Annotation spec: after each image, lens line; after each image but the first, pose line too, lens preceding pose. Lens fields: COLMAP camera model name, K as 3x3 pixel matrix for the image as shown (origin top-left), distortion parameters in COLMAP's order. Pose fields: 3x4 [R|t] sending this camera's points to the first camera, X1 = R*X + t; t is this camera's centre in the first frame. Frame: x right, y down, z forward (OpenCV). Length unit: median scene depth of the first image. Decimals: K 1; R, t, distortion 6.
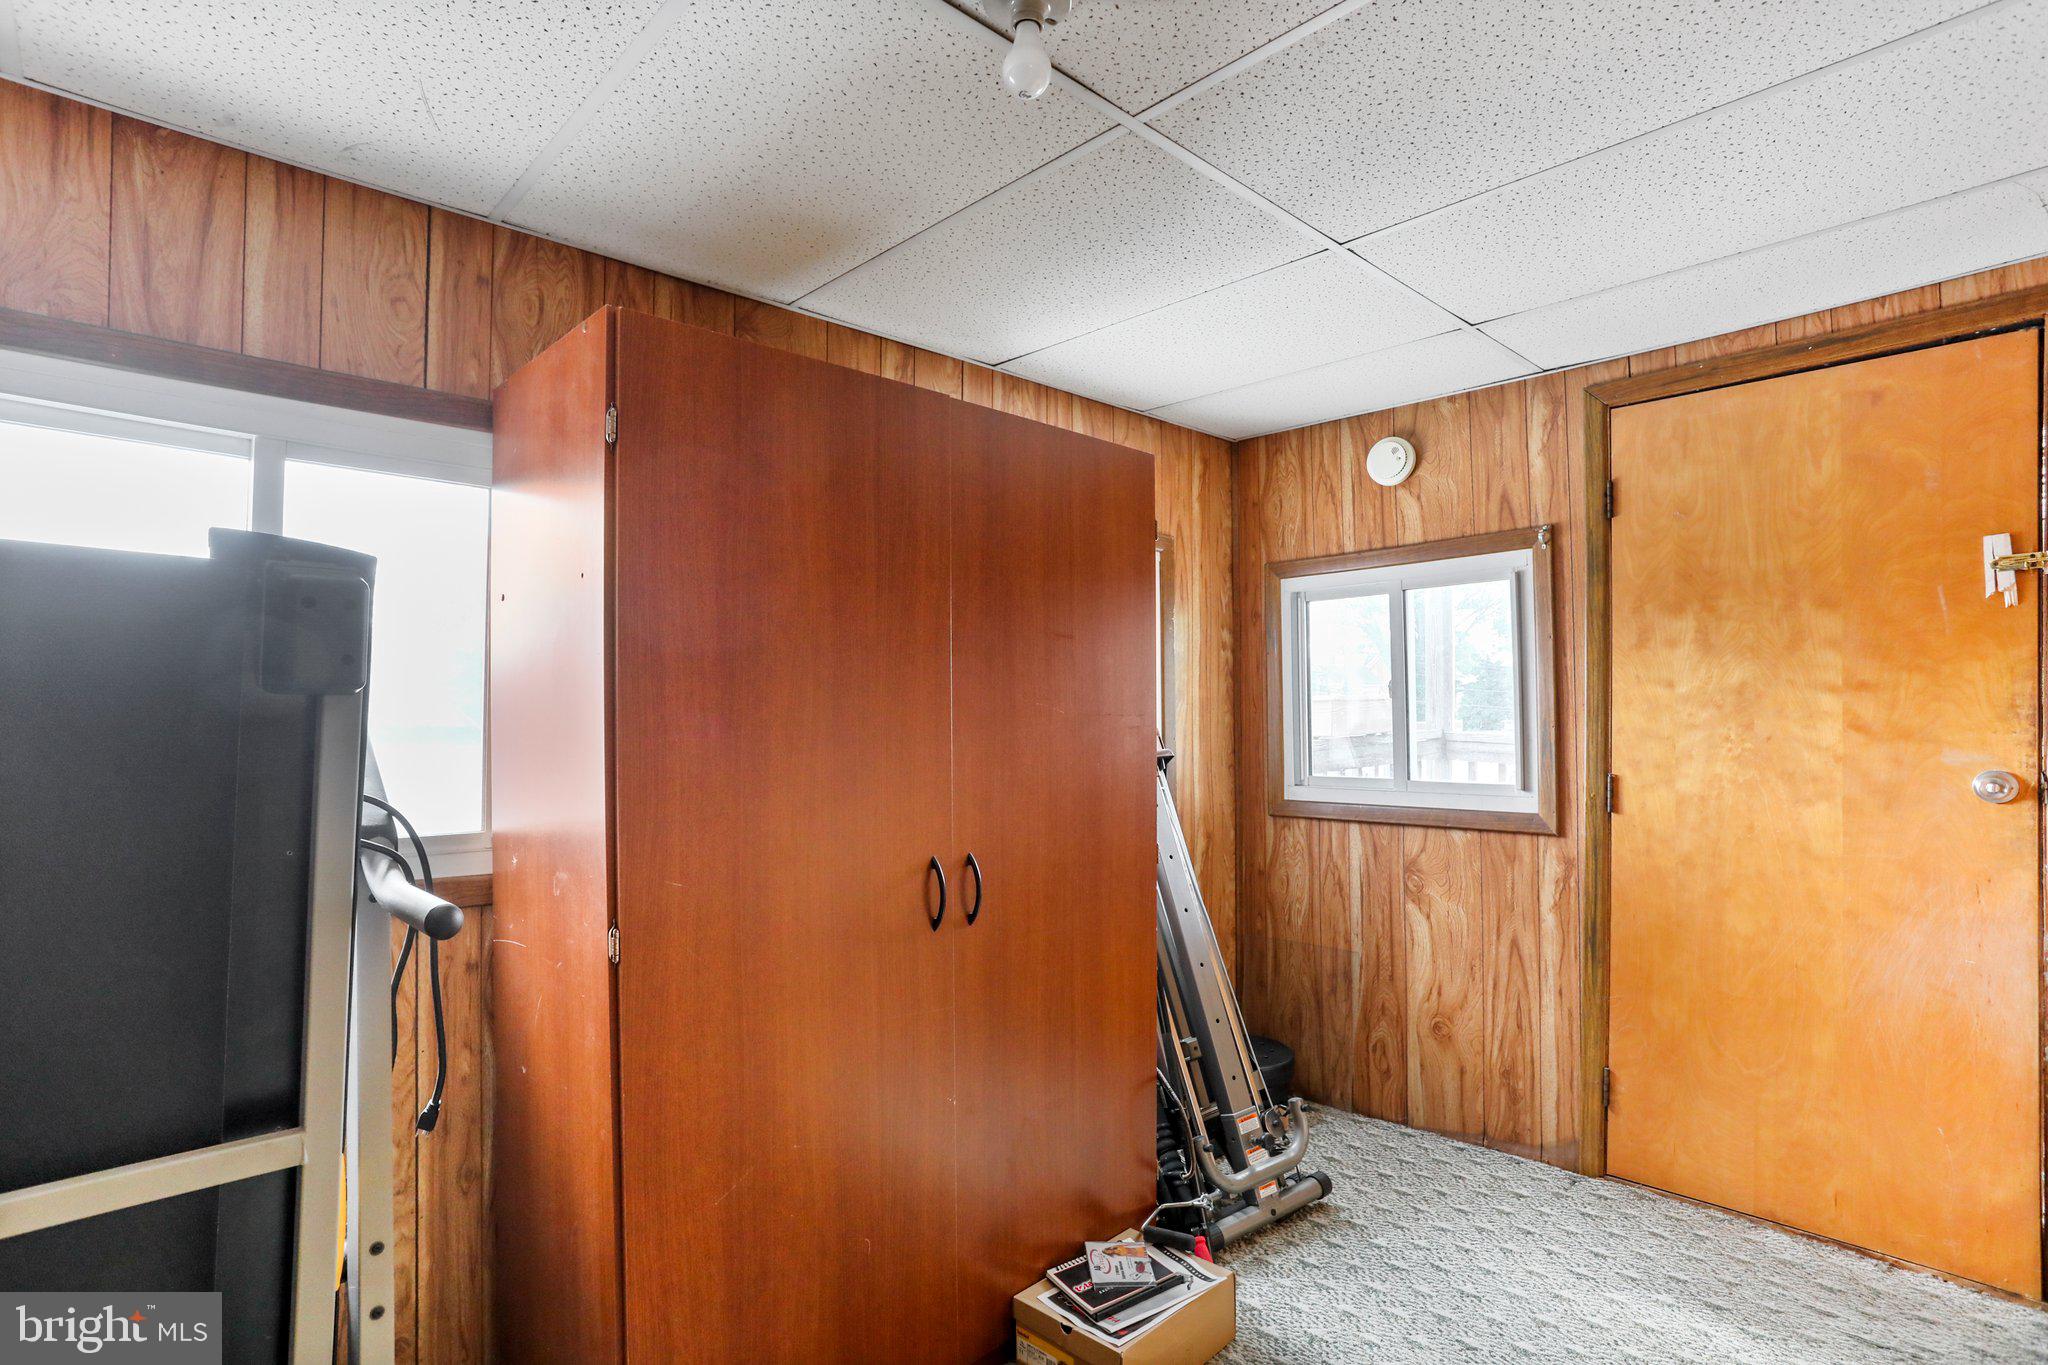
lens RADIAL K [[991.7, 0, 1024.0], [0, 991.7, 682.5], [0, 0, 1]] dist [-0.053992, 0.028728]
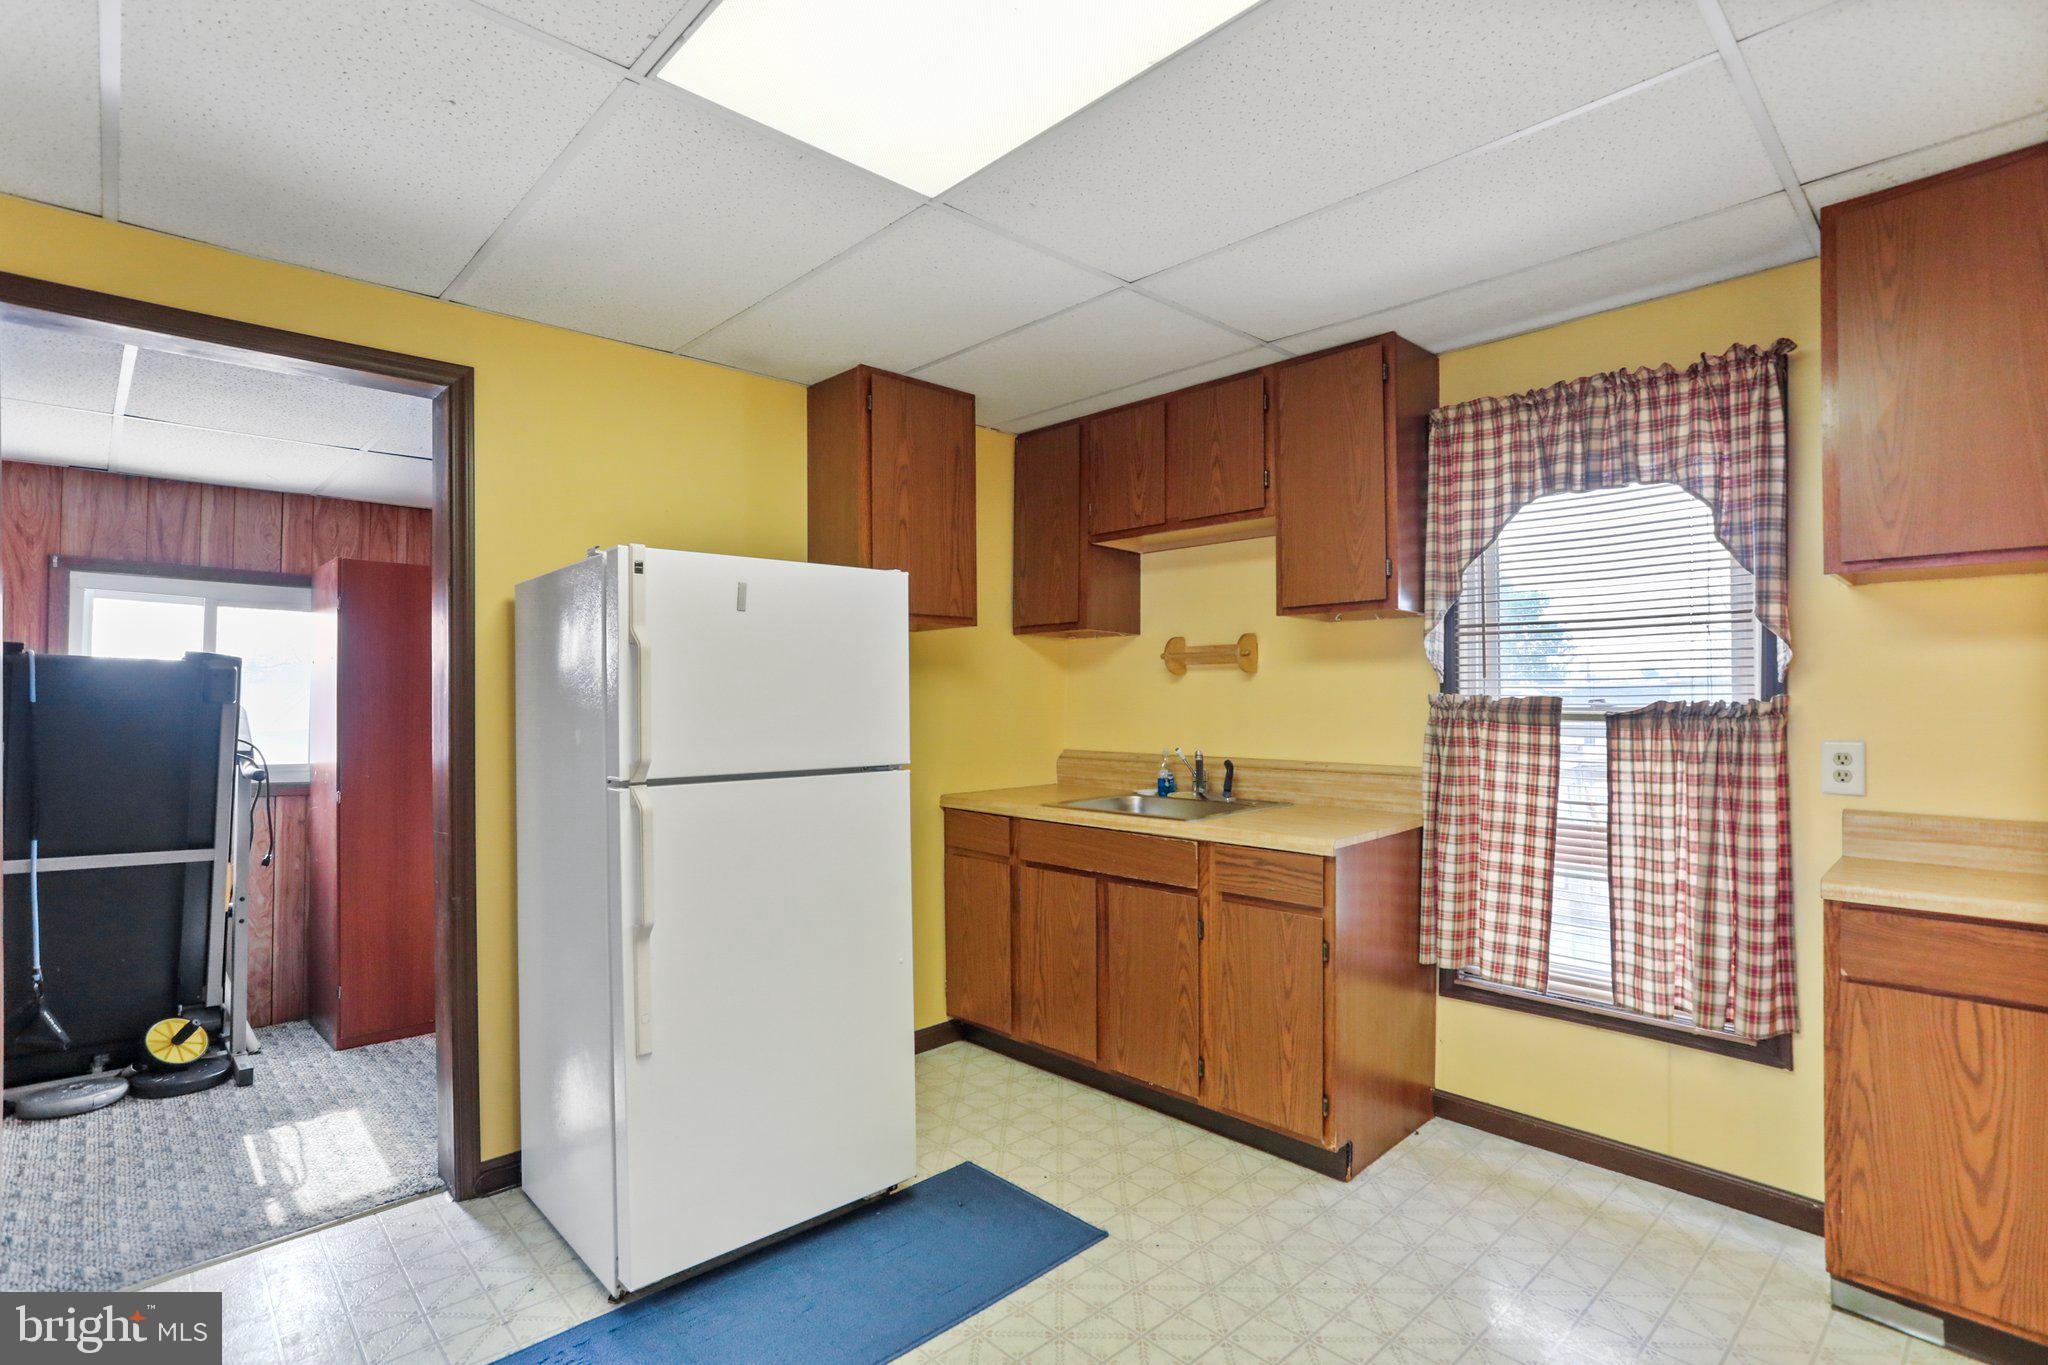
lens RADIAL K [[991.7, 0, 1024.0], [0, 991.7, 682.5], [0, 0, 1]] dist [-0.053992, 0.028728]
pose [[0.999917, 0.000227, 0.012900, 1.212502], [-0.000121, 0.999966, -0.008207, -0.023044], [-0.012901, 0.008205, 0.999883, -1.433106]]
